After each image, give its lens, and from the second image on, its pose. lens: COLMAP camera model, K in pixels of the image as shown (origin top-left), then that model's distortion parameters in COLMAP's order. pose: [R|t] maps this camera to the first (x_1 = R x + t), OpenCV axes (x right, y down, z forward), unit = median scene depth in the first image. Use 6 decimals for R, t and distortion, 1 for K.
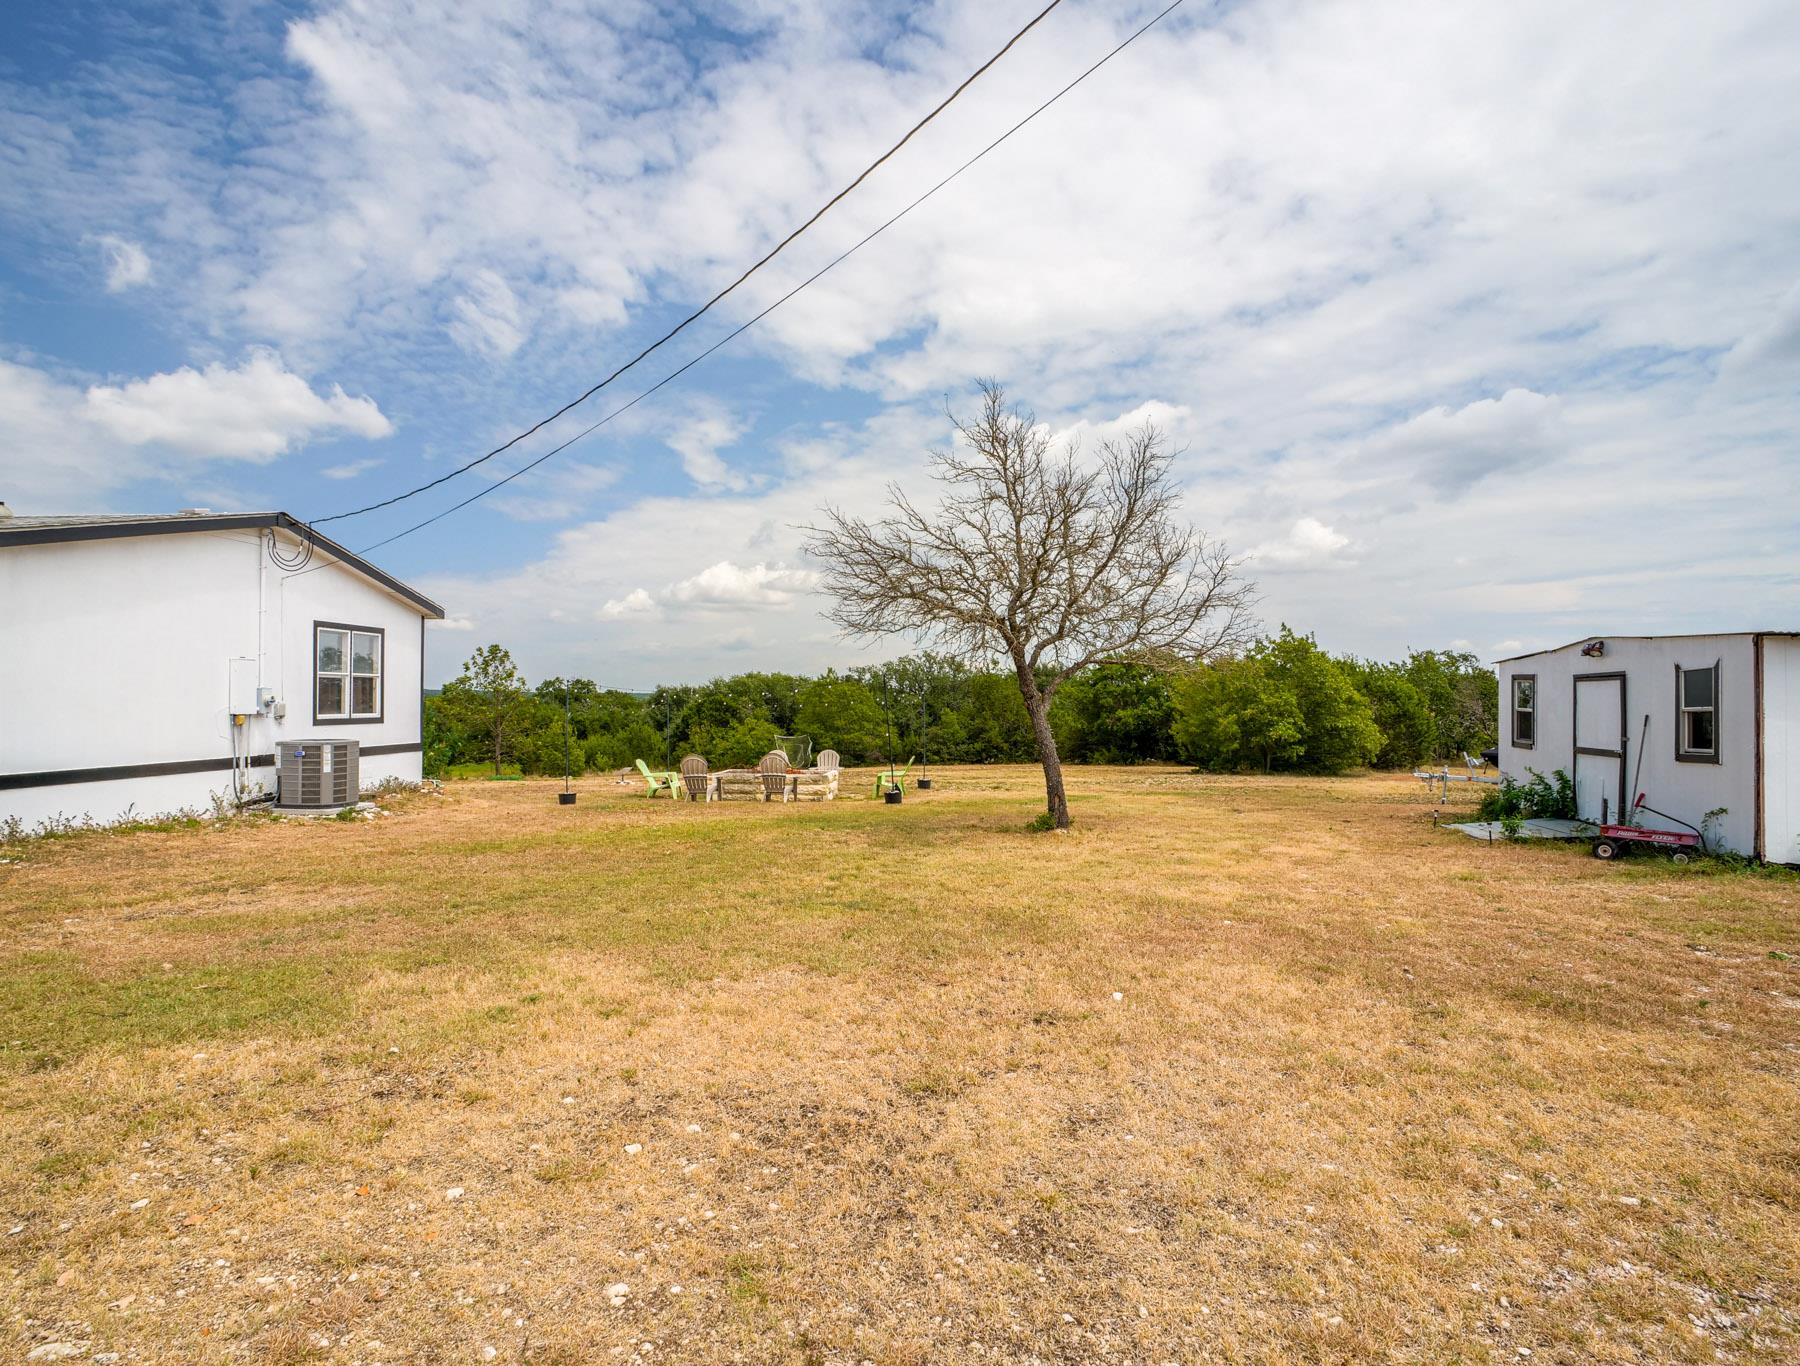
lens RADIAL K [[1029.3, 0, 909.5], [0, 1029.3, 687.9], [0, 0, 1]] dist [0.004010, 0.000555]
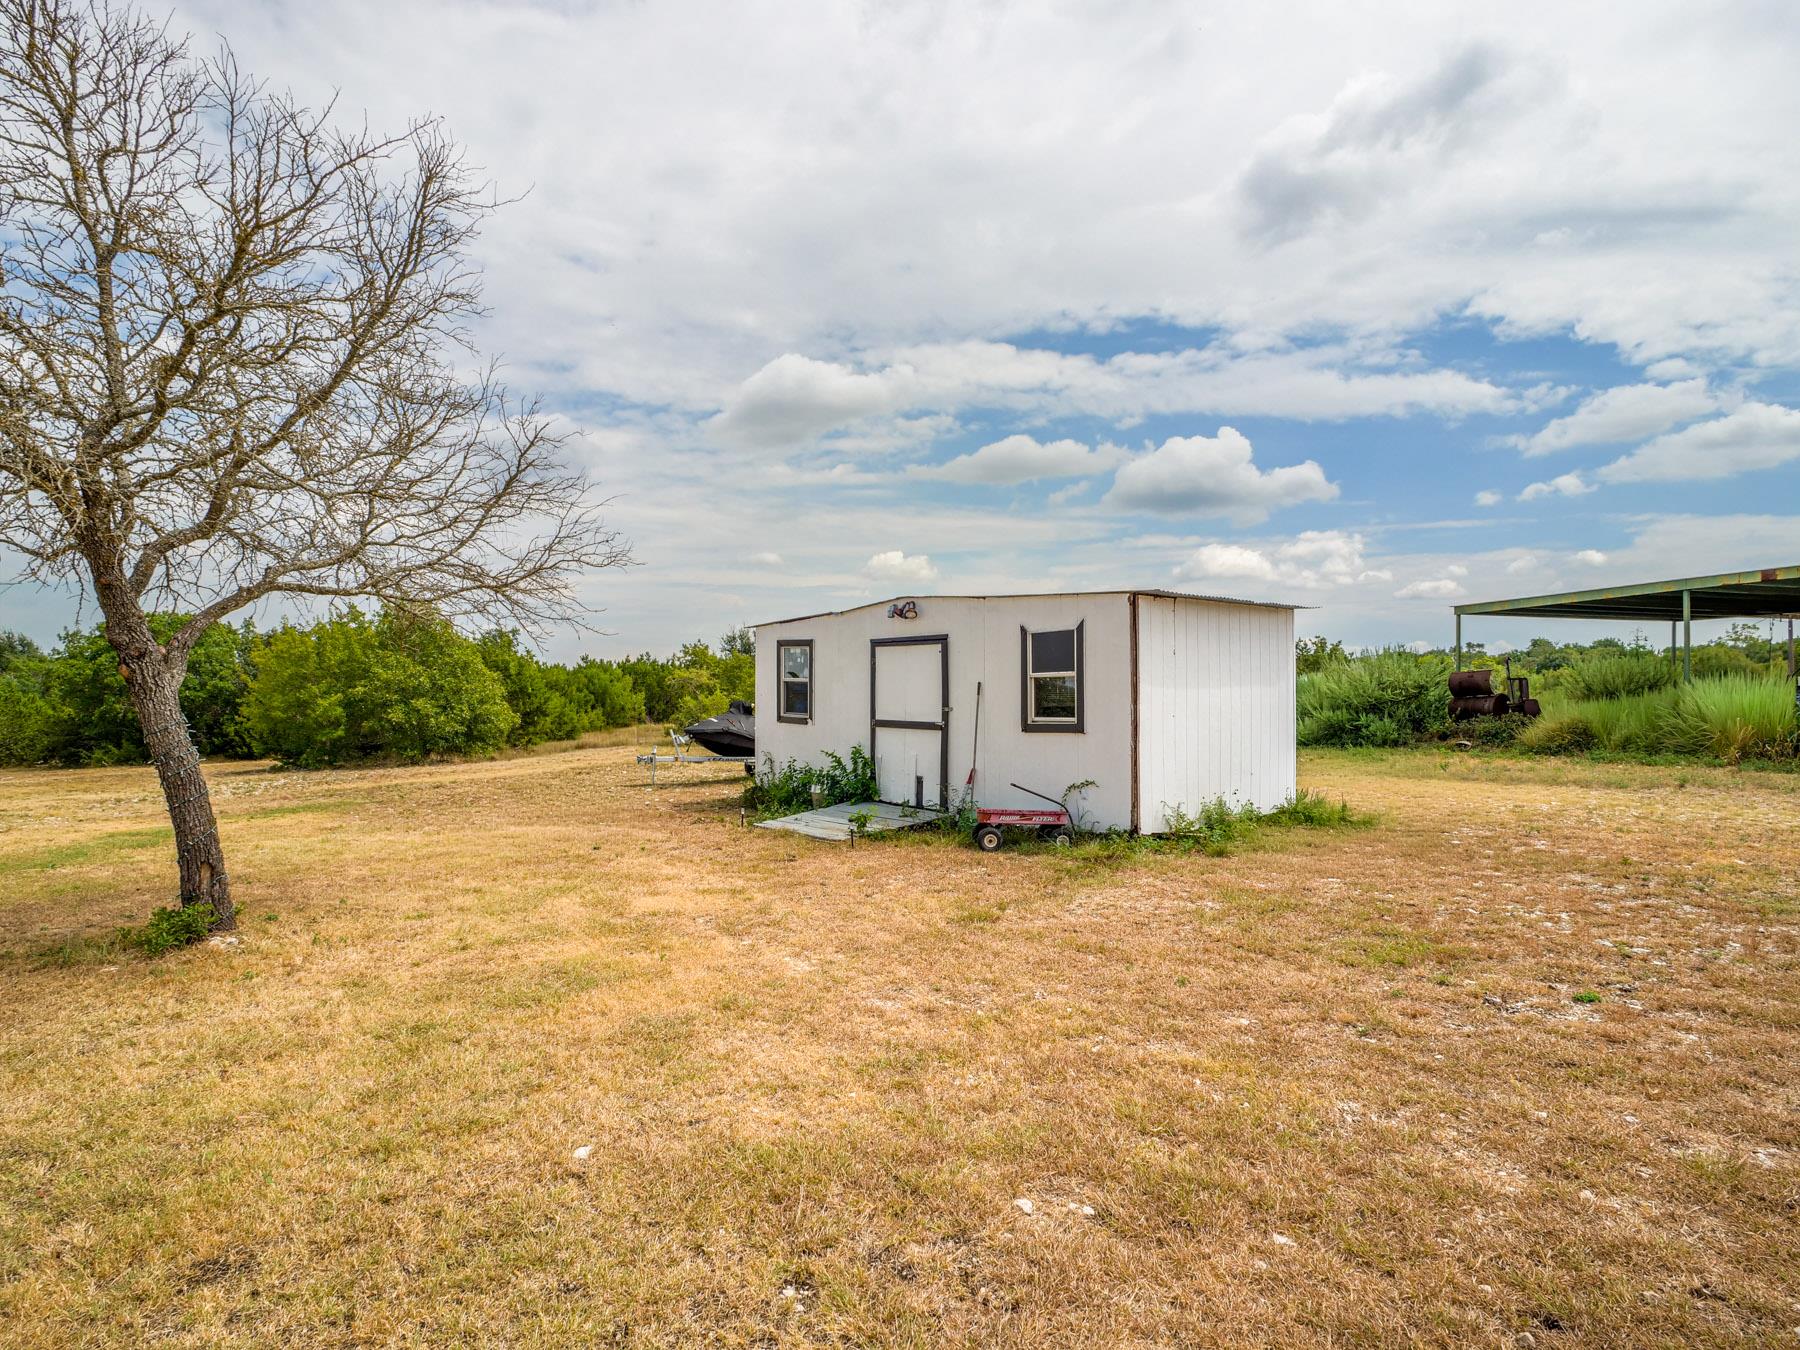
lens RADIAL K [[989.5, 0, 892.6], [0, 989.5, 672.7], [0, 0, 1]] dist [-0.008155, 0.002957]
pose [[0.631833, -0.001251, 0.775104, -0.008366], [-0.002811, 0.999988, 0.003906, 0.013023], [-0.775100, -0.004647, 0.631822, 0.449422]]
